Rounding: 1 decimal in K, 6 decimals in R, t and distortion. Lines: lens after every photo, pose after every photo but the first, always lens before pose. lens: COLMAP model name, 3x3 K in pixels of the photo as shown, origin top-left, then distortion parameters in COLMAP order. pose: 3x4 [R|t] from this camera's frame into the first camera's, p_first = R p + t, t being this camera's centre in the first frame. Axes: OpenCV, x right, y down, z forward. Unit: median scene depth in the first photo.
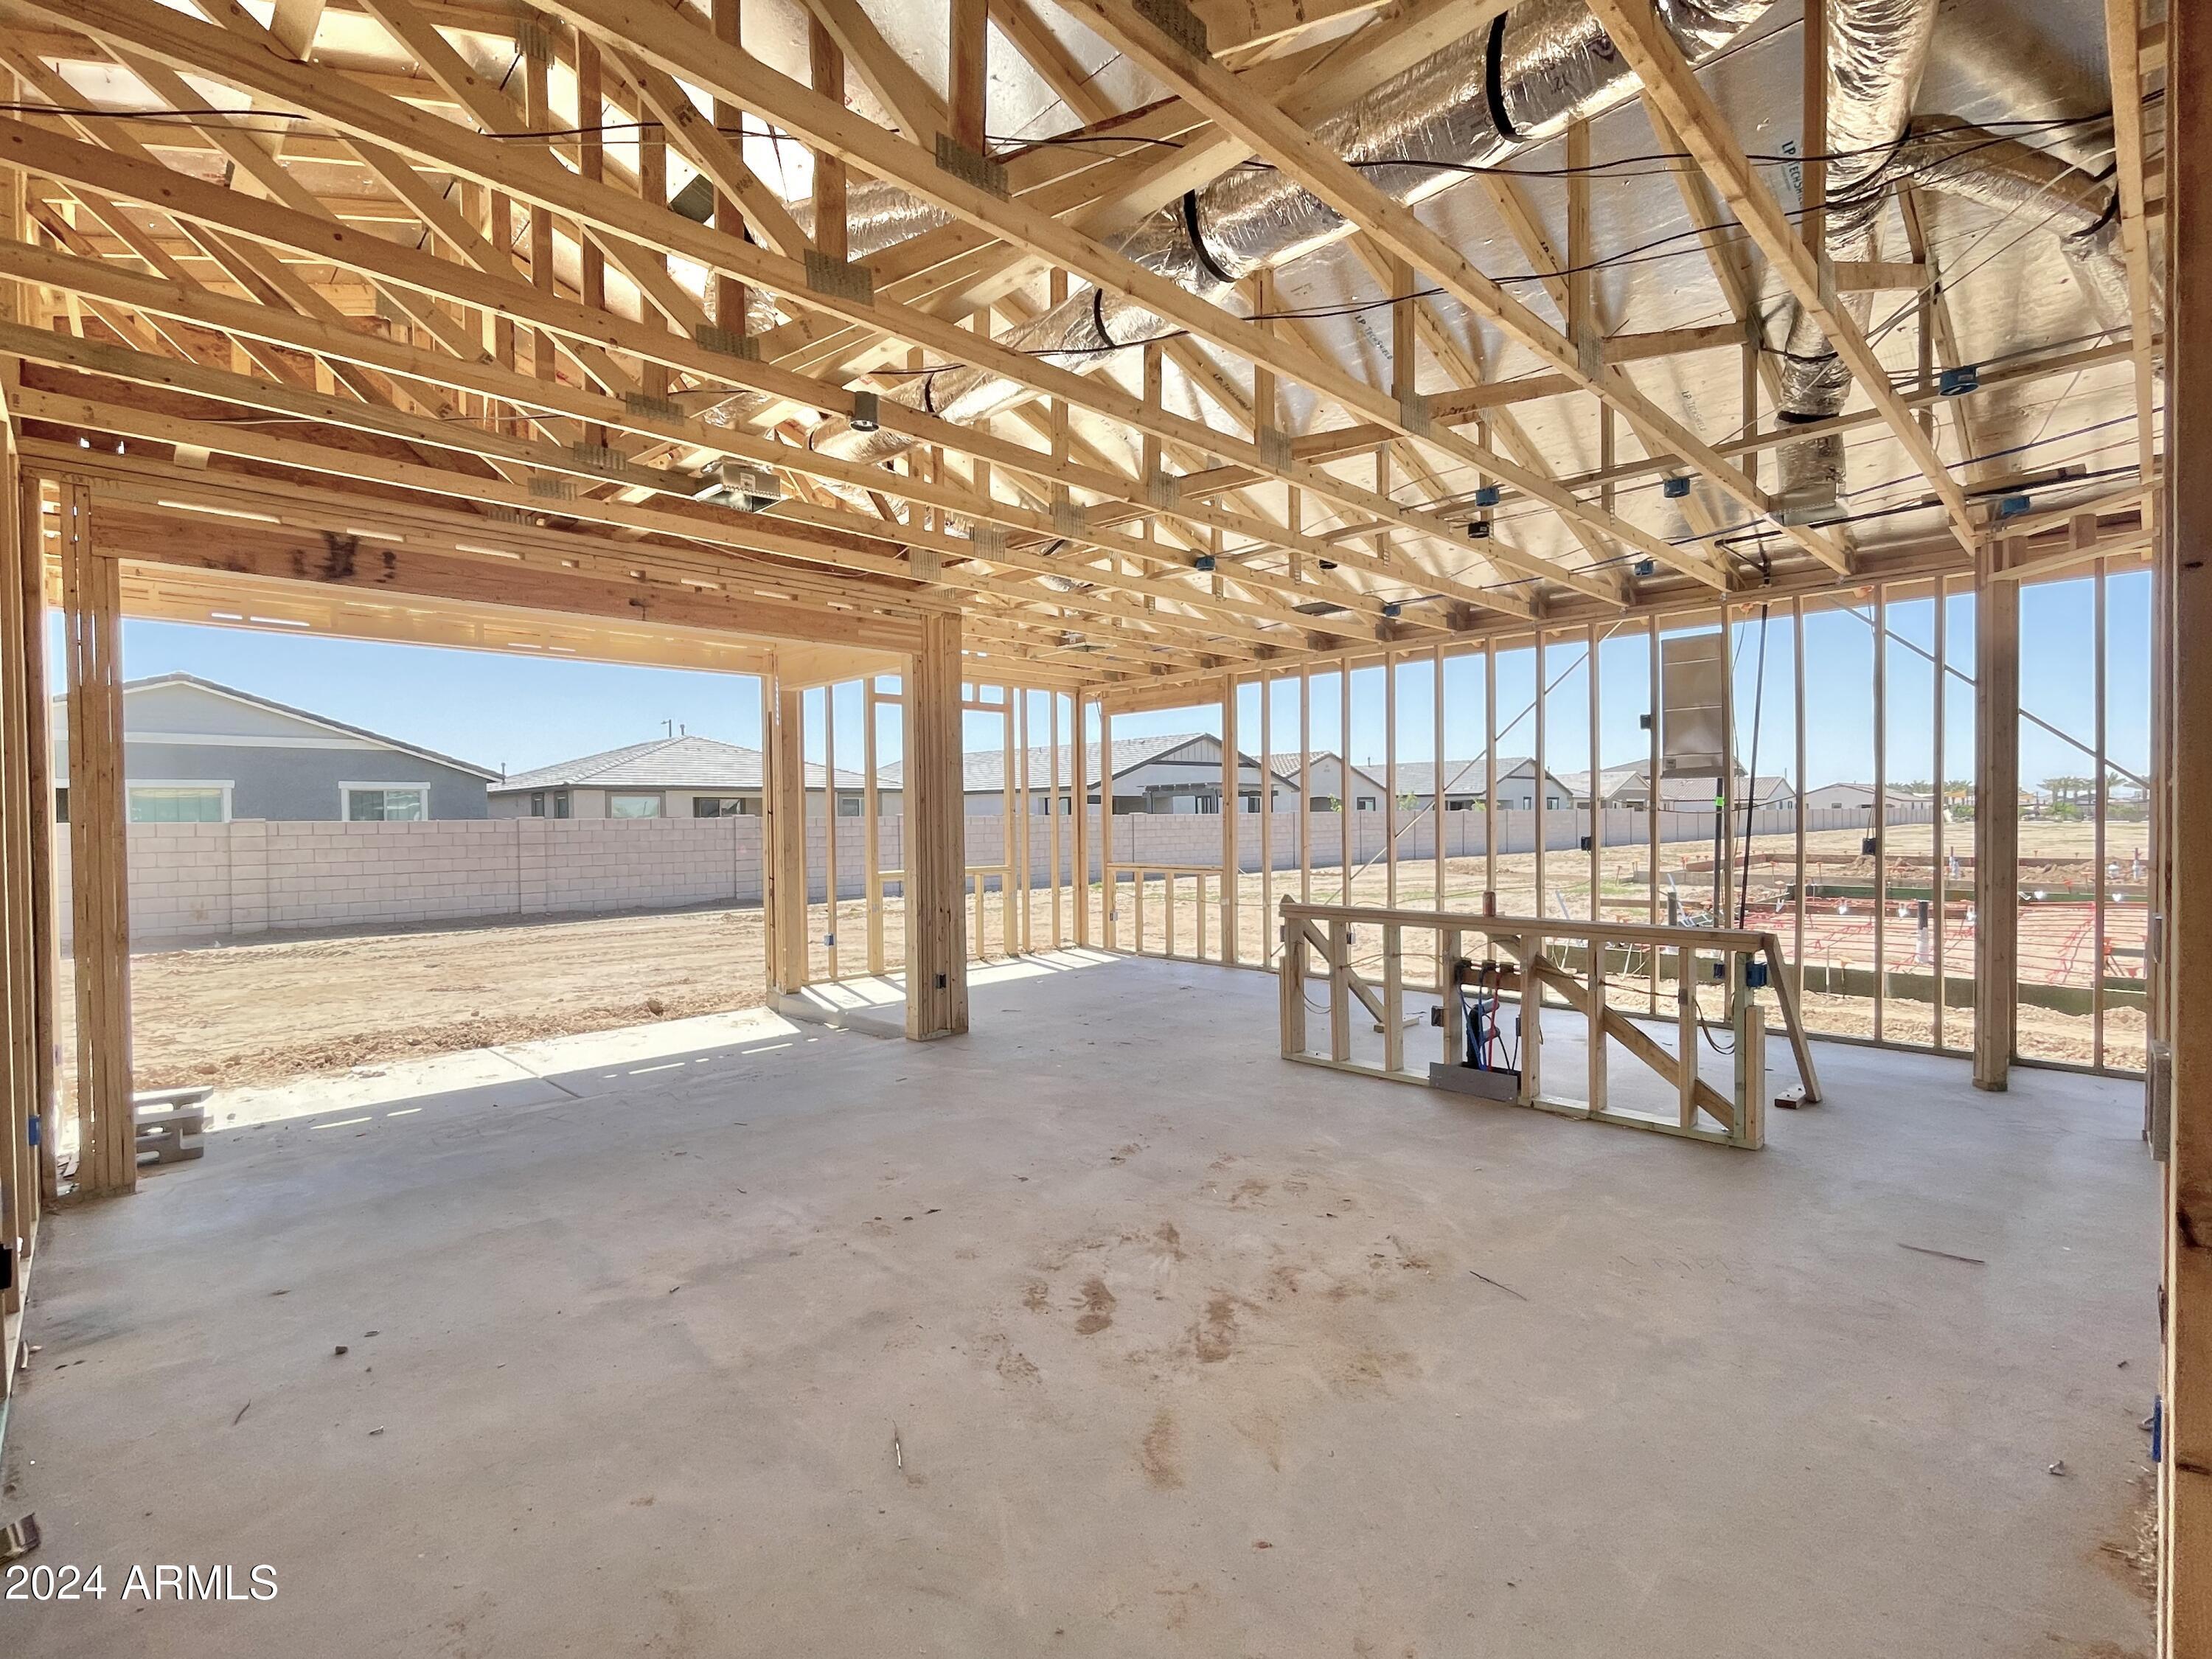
lens RADIAL K [[1031.2, 0, 1106.1], [0, 1031.2, 833.9], [0, 0, 1]] dist [-0.008412, 0.004447]
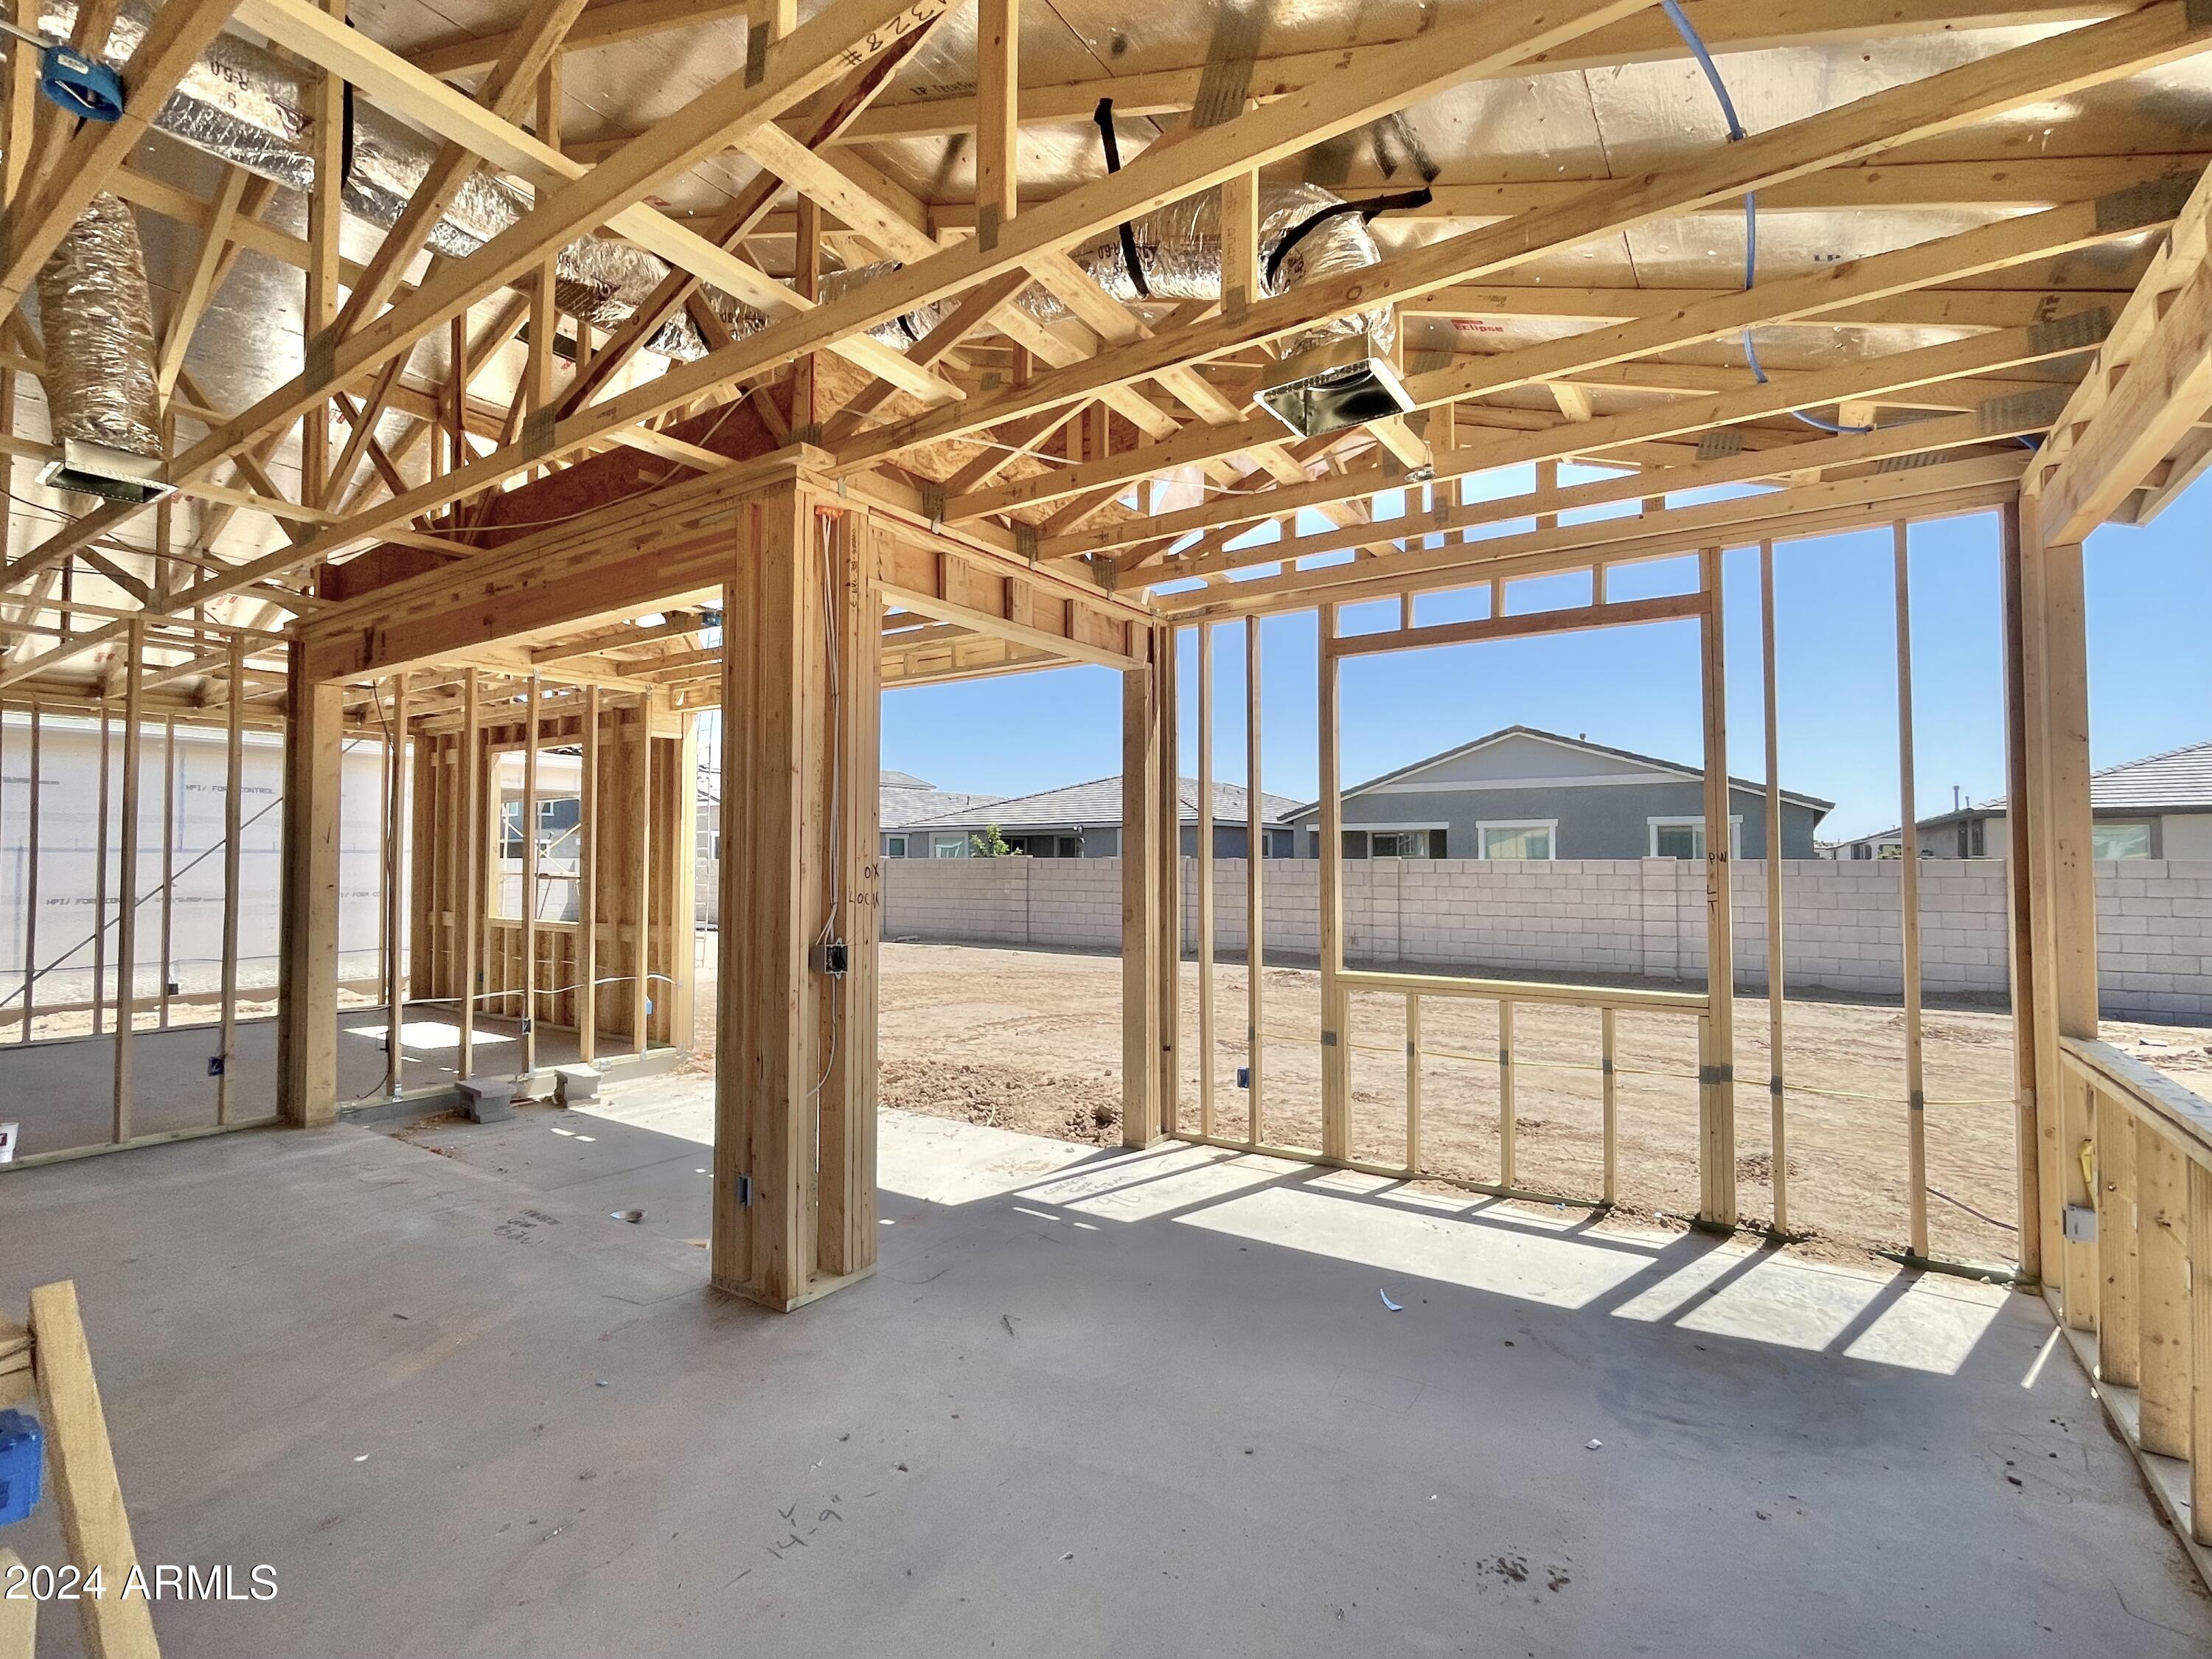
lens RADIAL K [[1031.2, 0, 1089.0], [0, 1031.2, 827.1], [0, 0, 1]] dist [-0.008412, 0.004447]
pose [[0.189774, -0.018683, -0.981650, 0.271566], [-0.019732, 0.999544, -0.022838, -0.022567], [0.981630, 0.023704, 0.189319, 0.733700]]
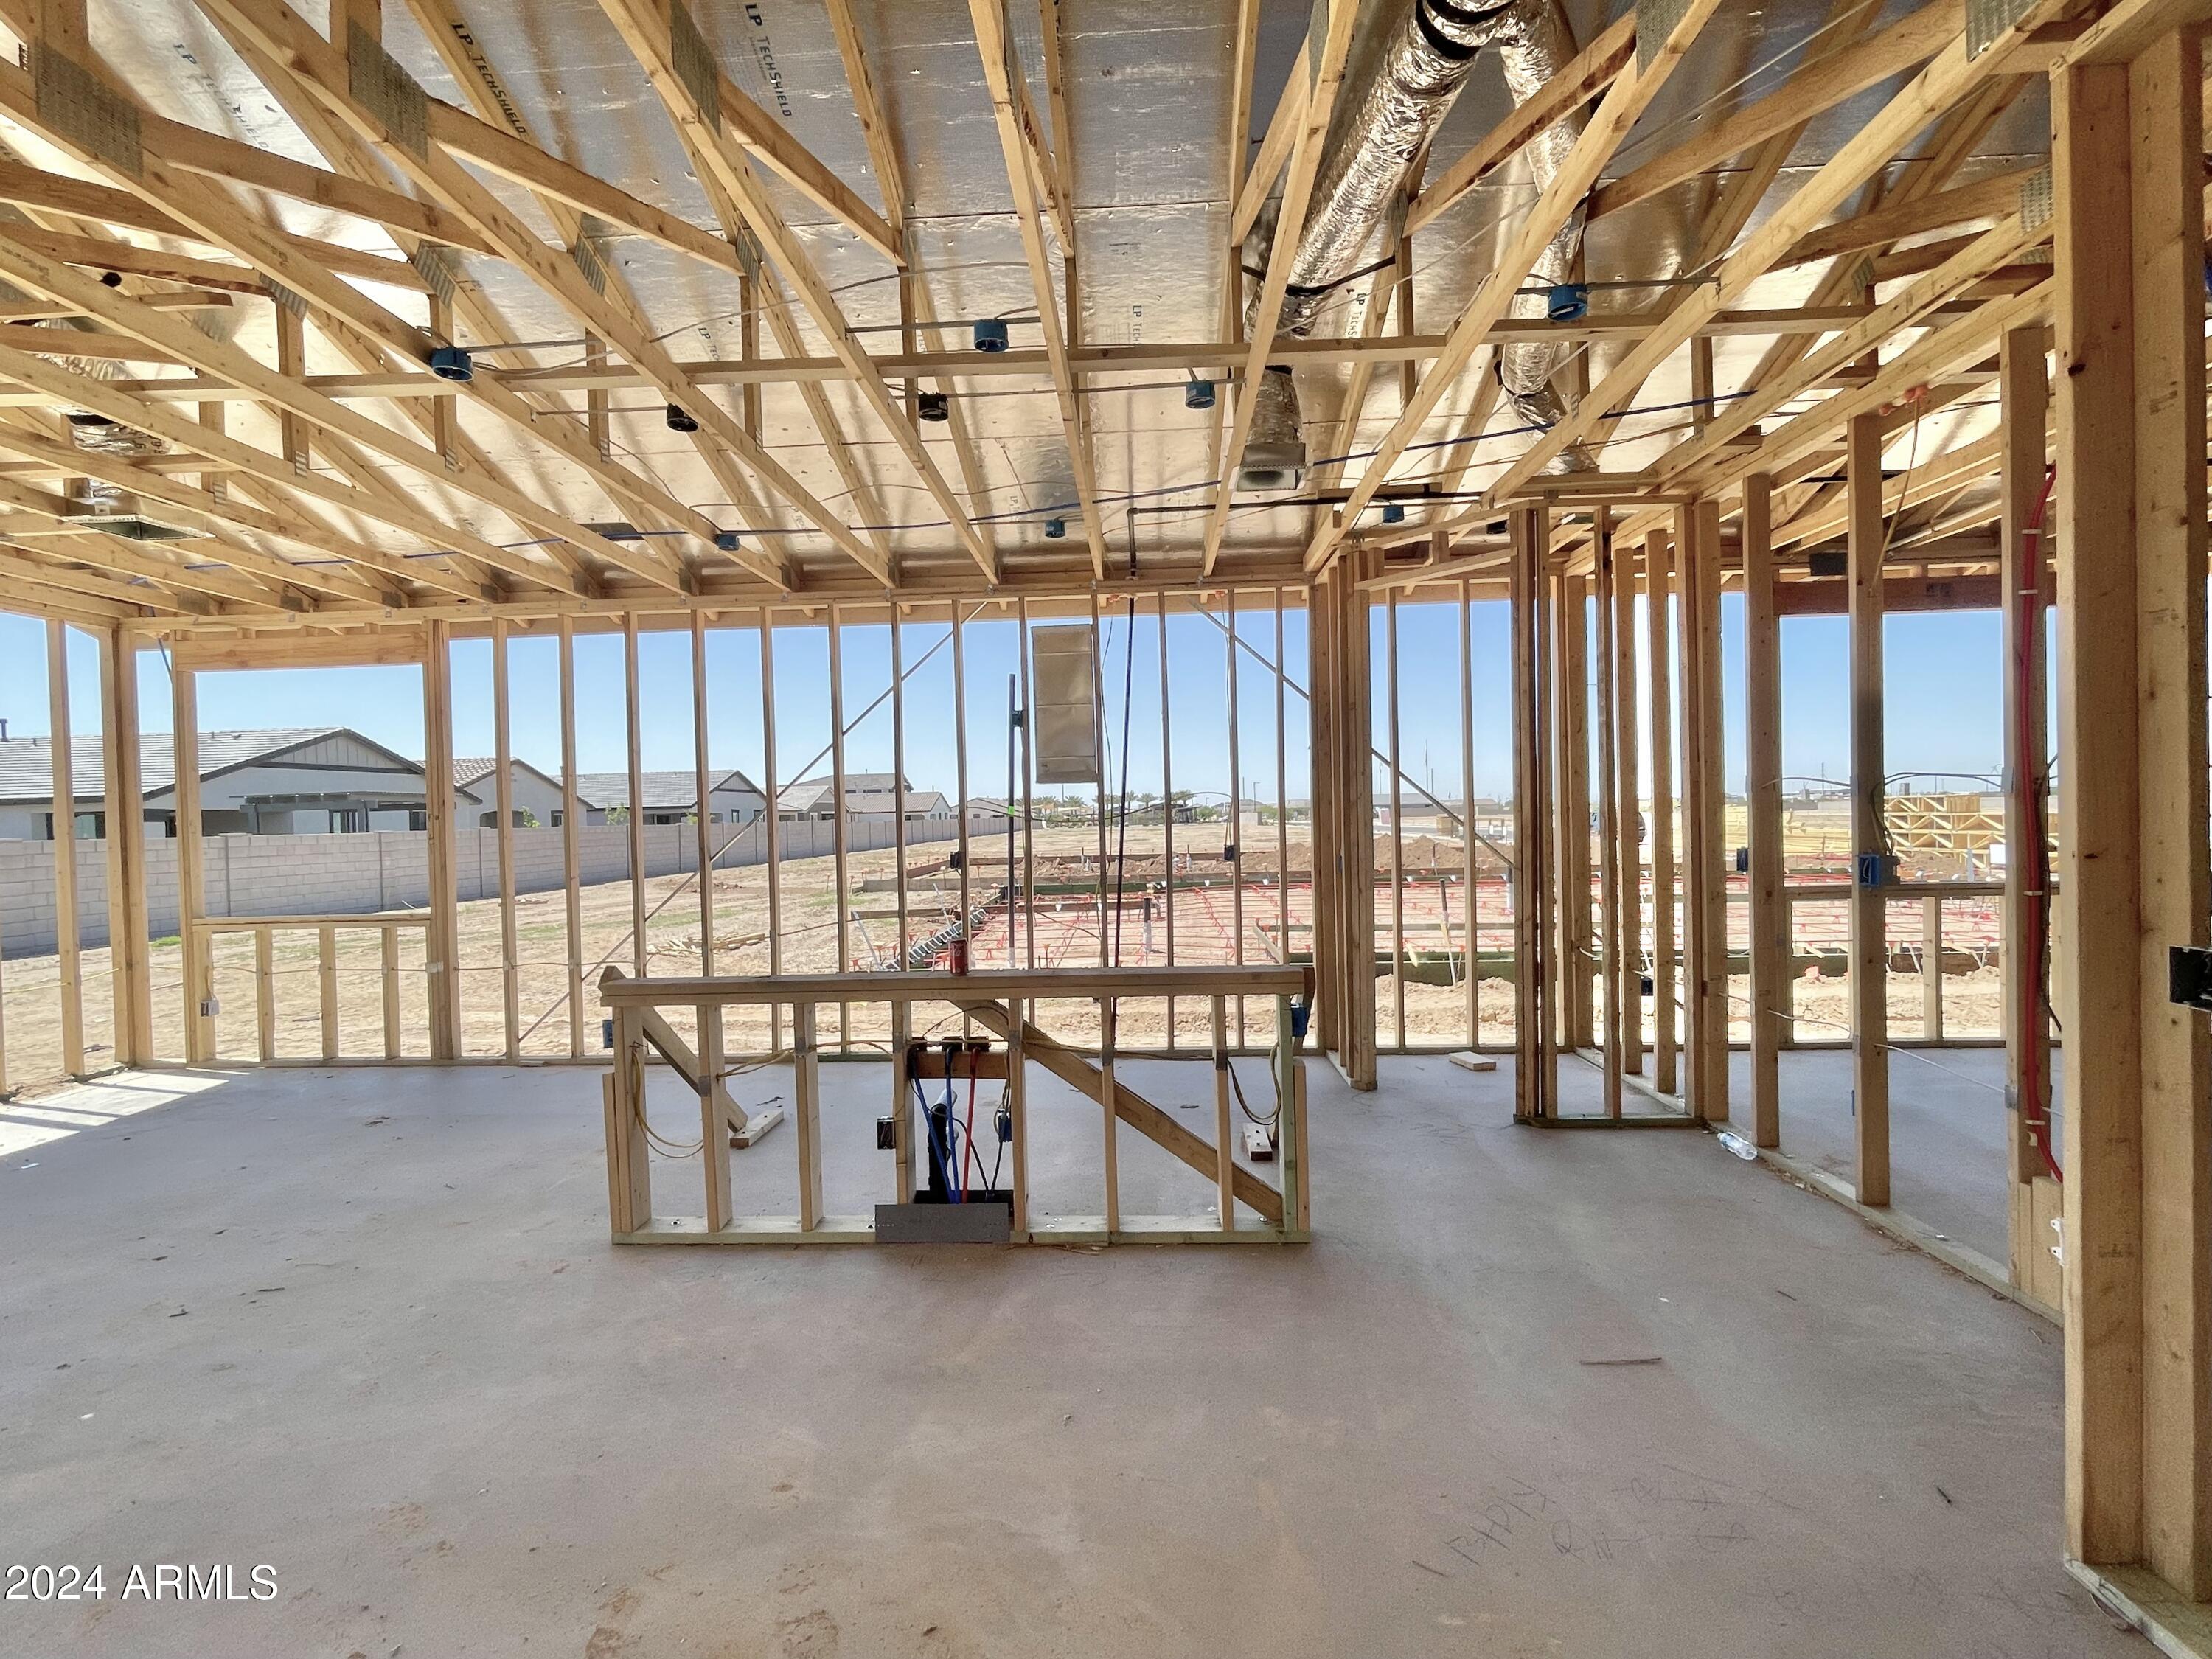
lens RADIAL K [[1031.2, 0, 1103.7], [0, 1031.2, 832.0], [0, 0, 1]] dist [-0.008412, 0.004447]
pose [[0.738894, -0.018997, 0.673553, -0.009251], [0.028855, 0.999578, -0.003462, -0.005809], [-0.673203, 0.021994, 0.739130, 0.228041]]
